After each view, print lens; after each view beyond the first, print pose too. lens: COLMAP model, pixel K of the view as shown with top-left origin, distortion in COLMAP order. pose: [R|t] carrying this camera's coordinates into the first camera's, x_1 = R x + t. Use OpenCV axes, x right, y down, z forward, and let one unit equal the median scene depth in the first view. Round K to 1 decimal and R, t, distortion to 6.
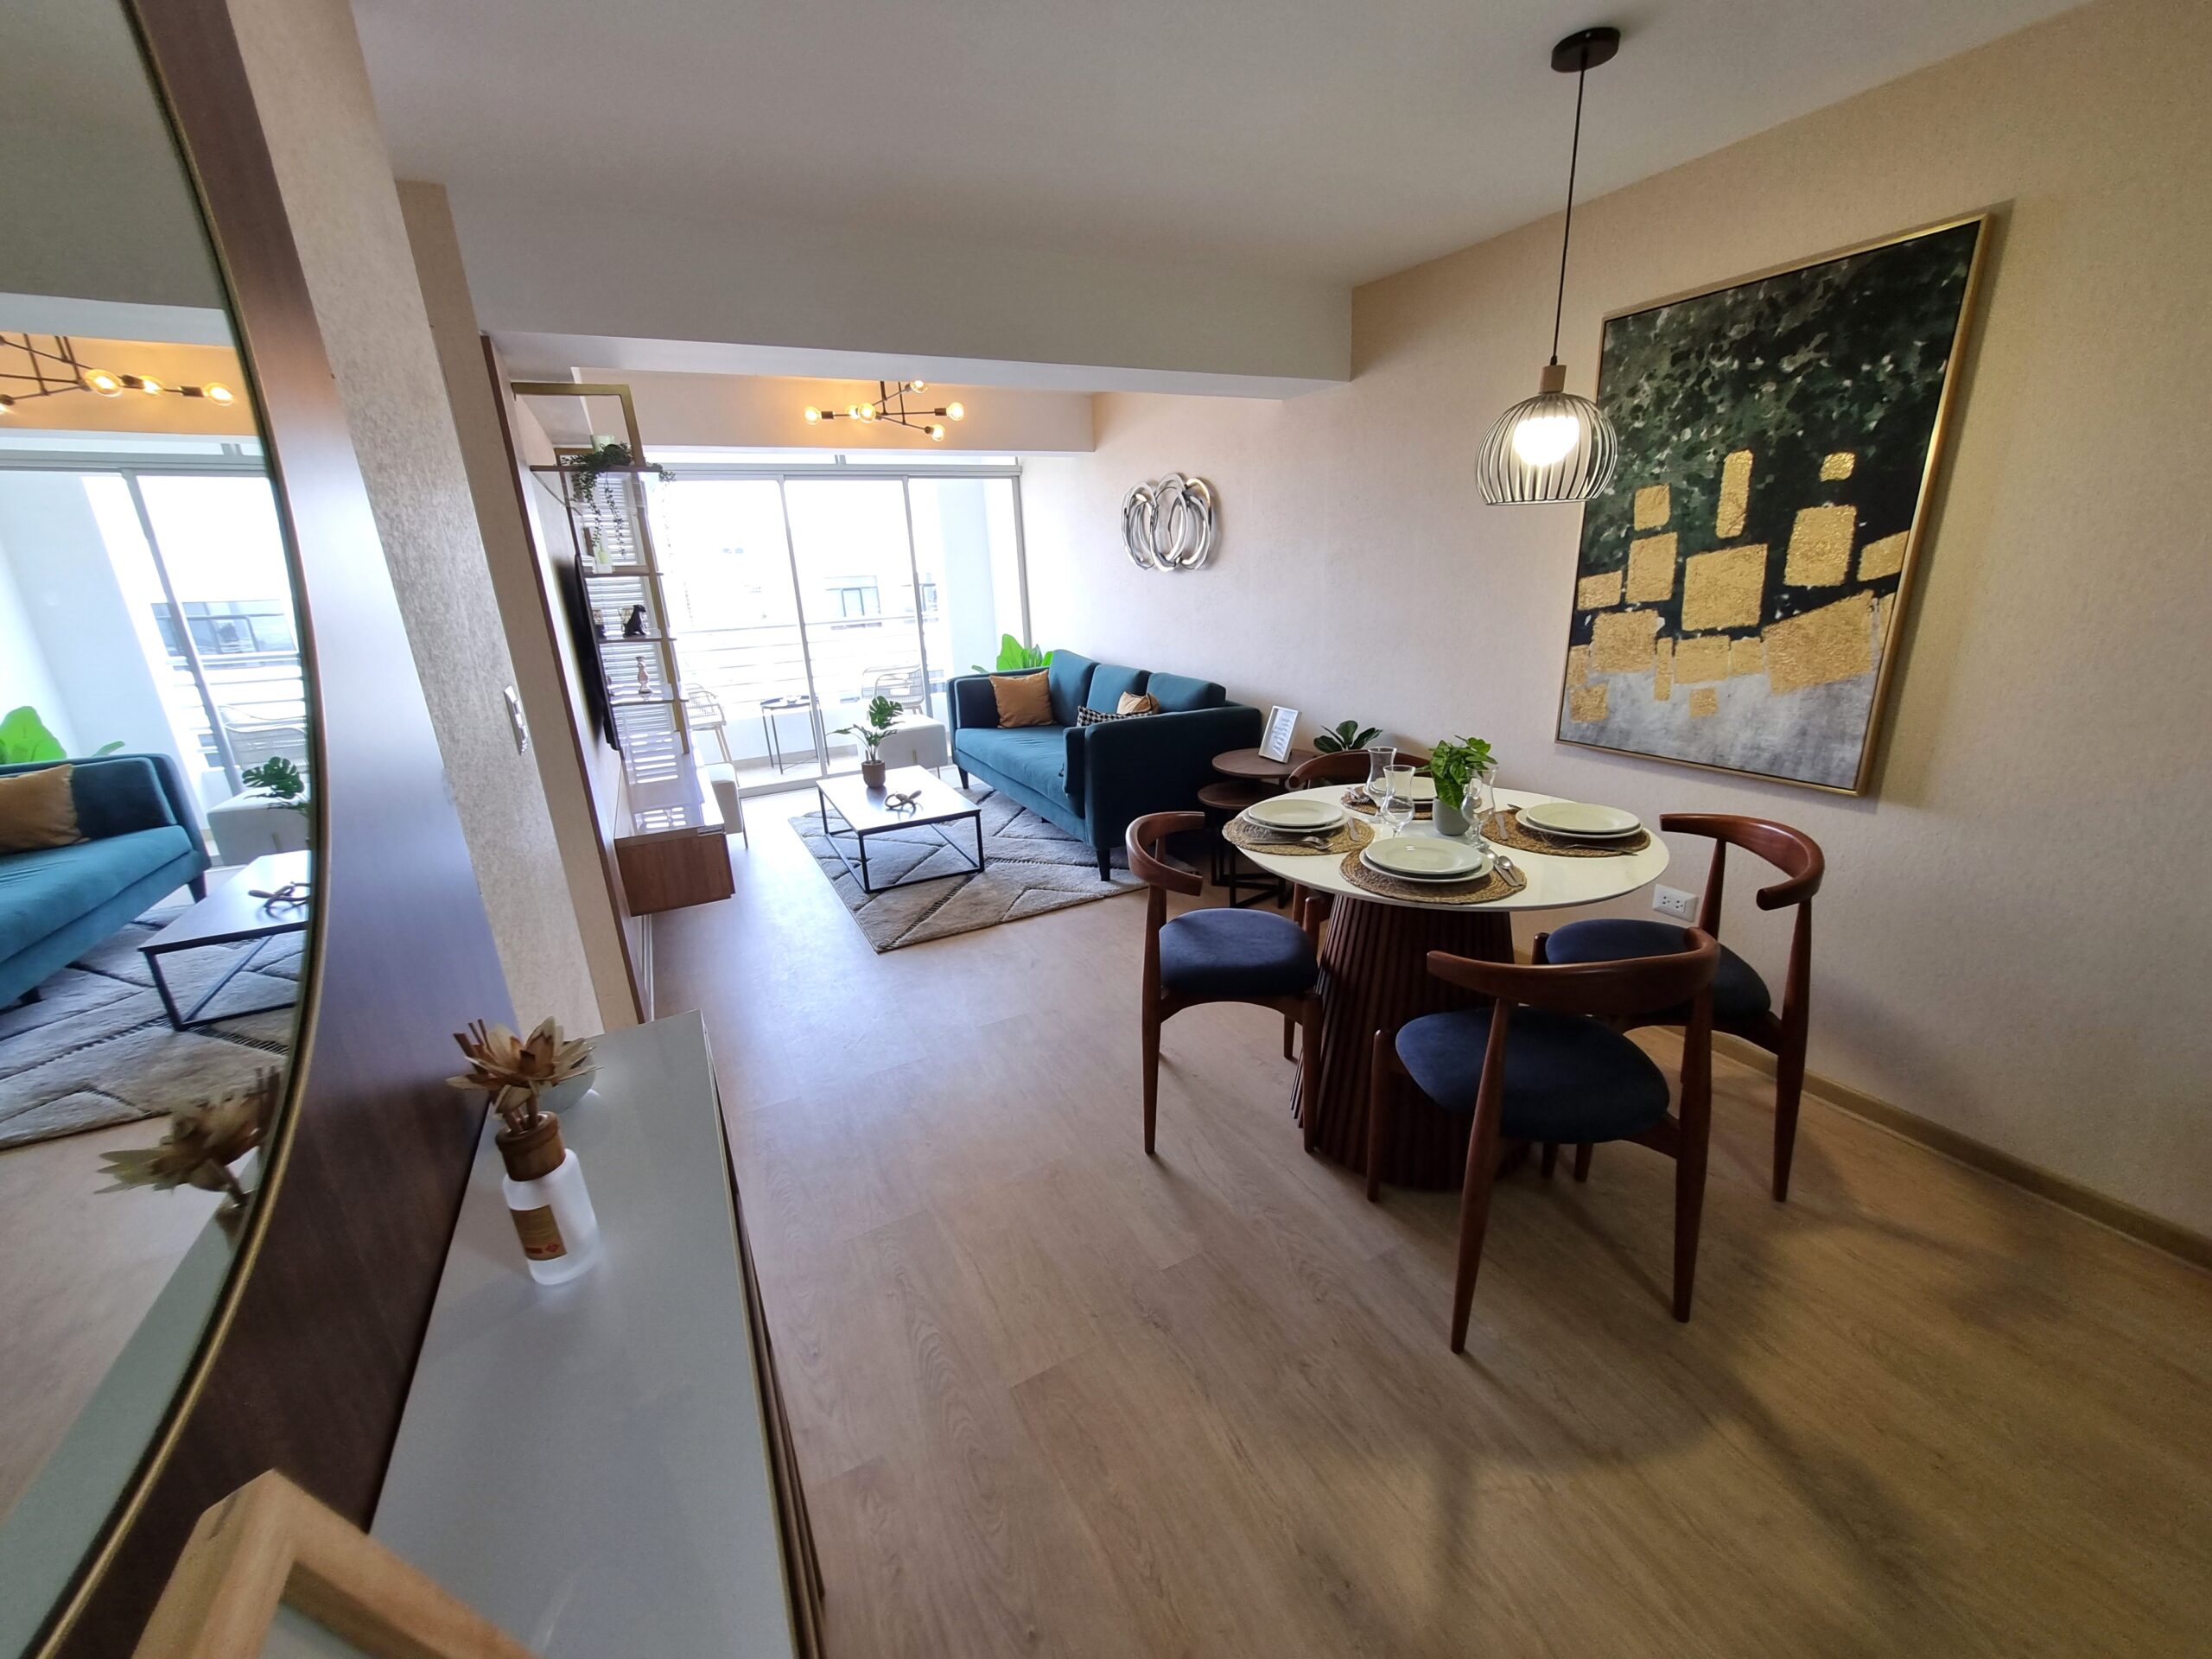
lens RADIAL K [[866.5, 0, 1109.0], [0, 866.5, 825.6], [0, 0, 1]] dist [-0.000849, -0.000409]
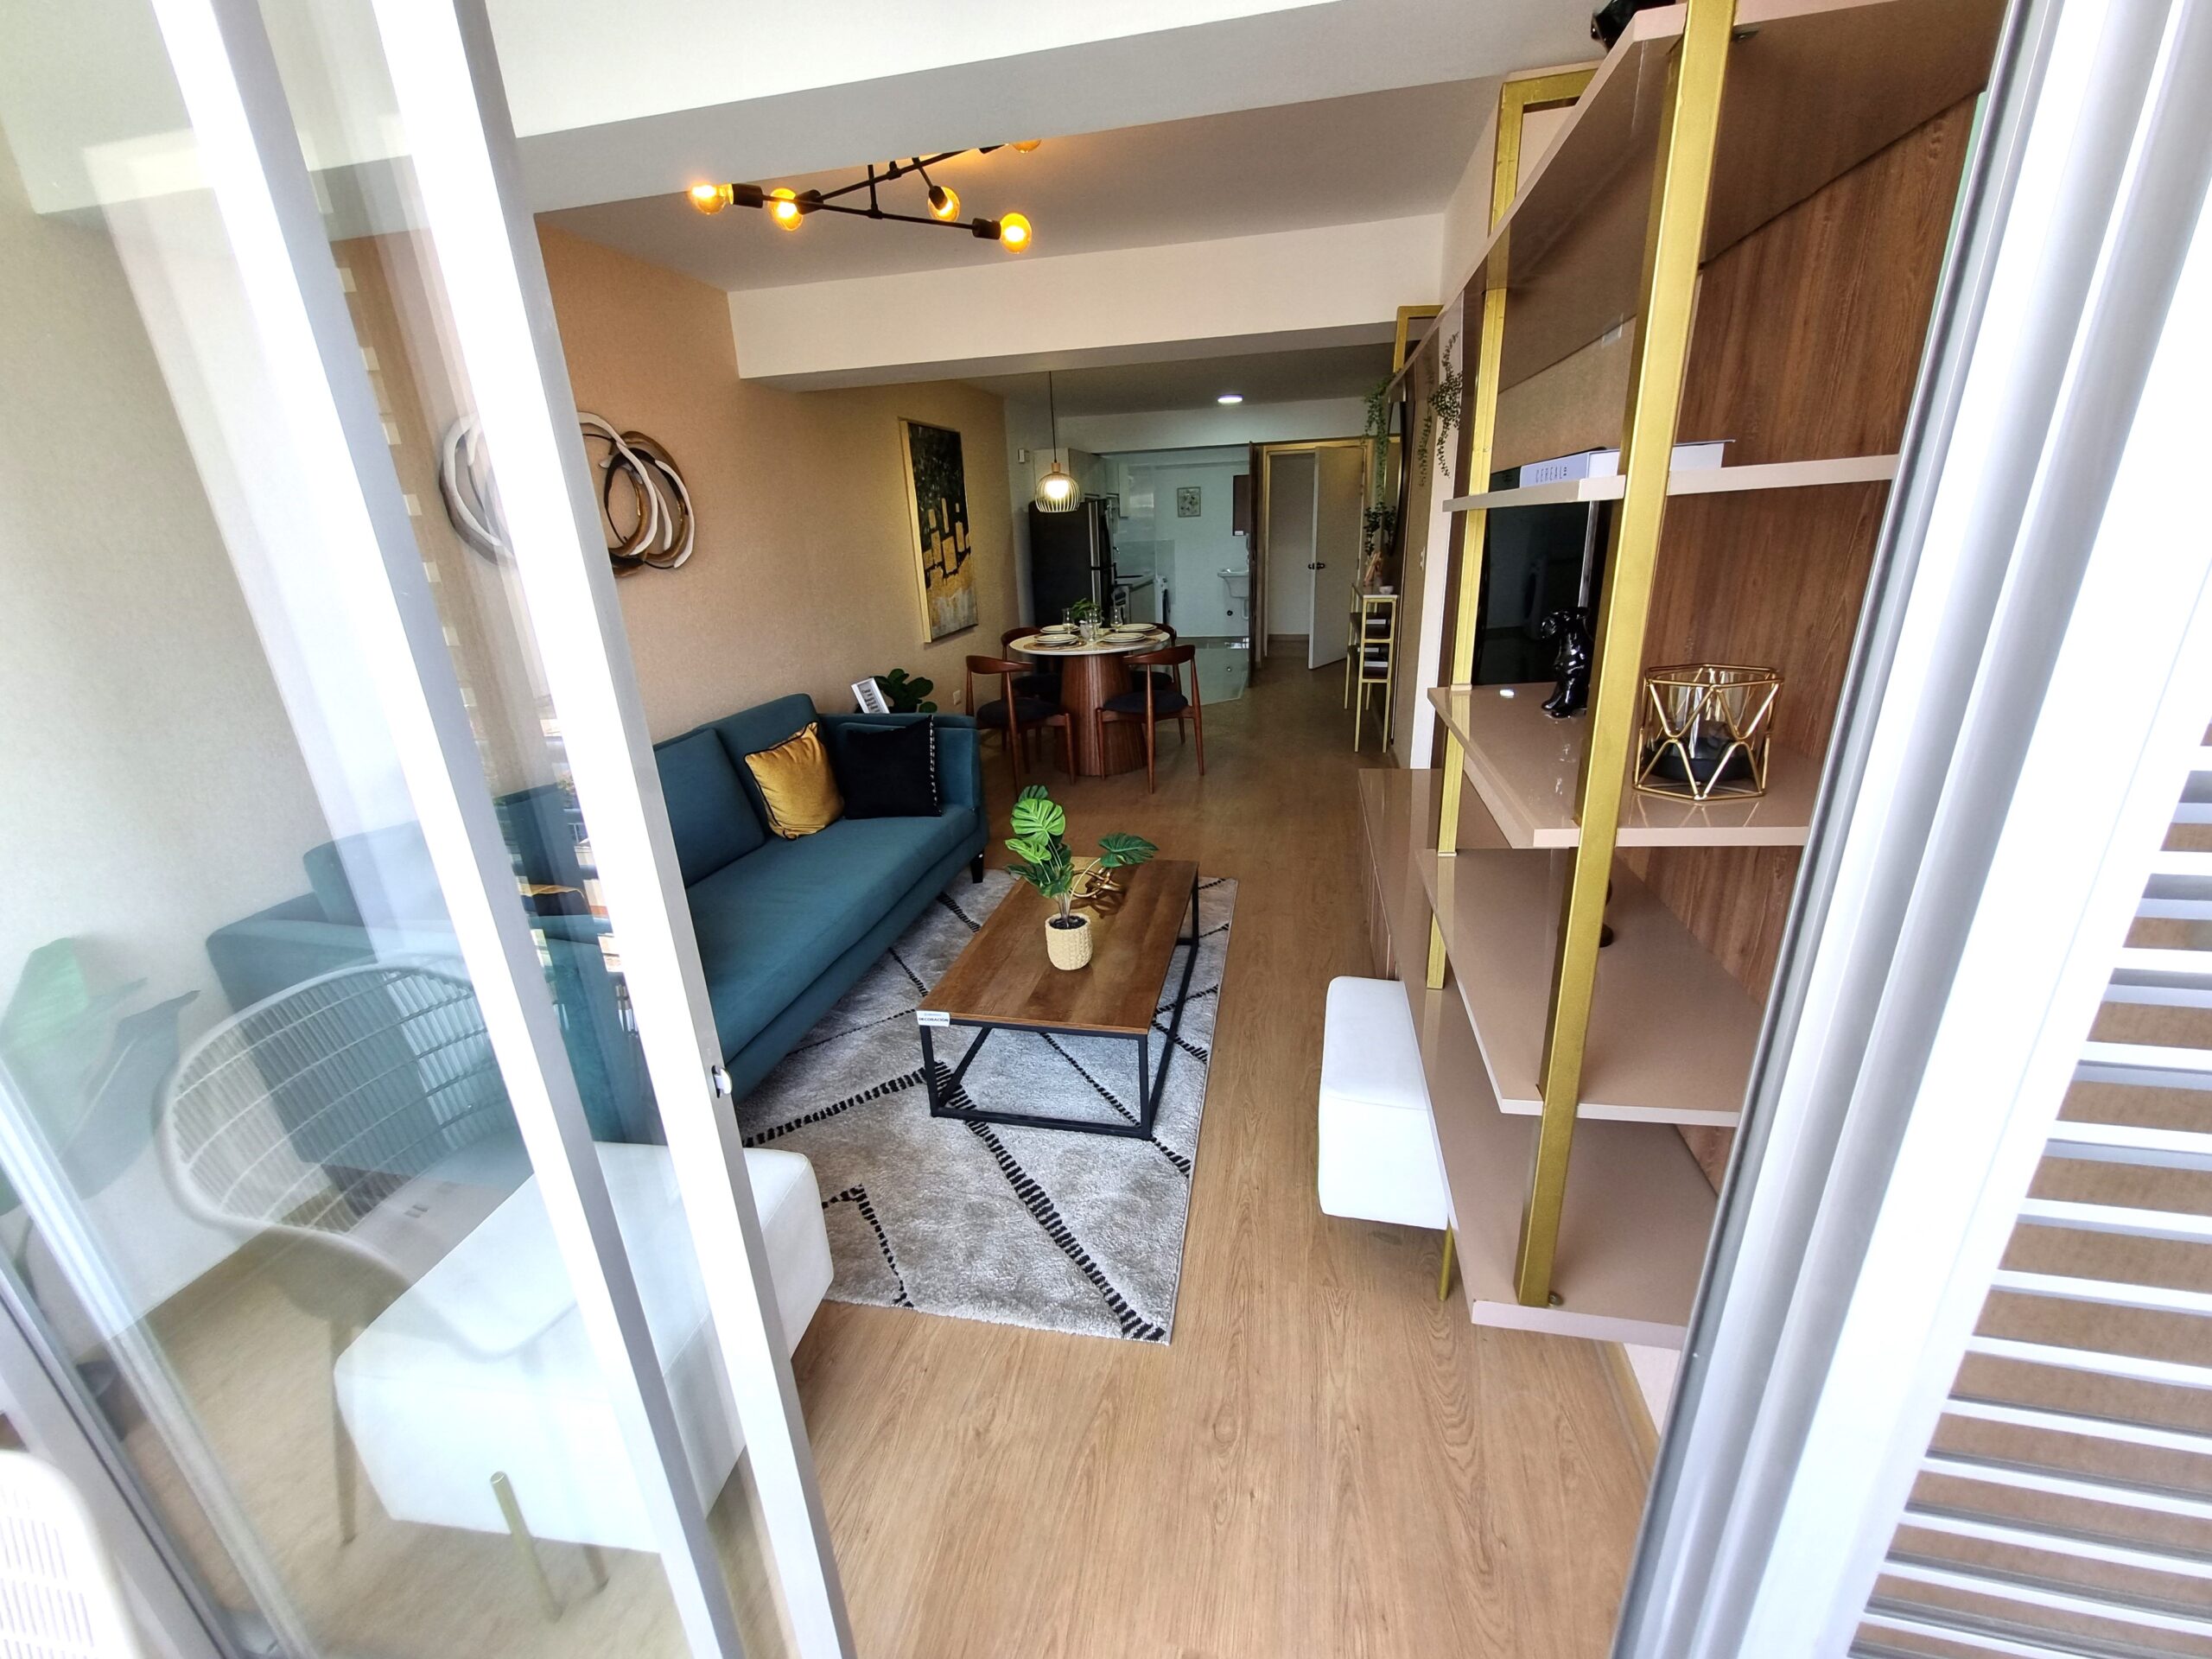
lens RADIAL K [[866.5, 0, 1113.5], [0, 866.5, 818.4], [0, 0, 1]] dist [-0.000849, -0.000409]
pose [[-0.771063, -0.141607, 0.620814, -0.707379], [0.252399, 0.827128, 0.502150, -0.437463], [-0.584600, 0.543882, -0.602026, 1.483638]]
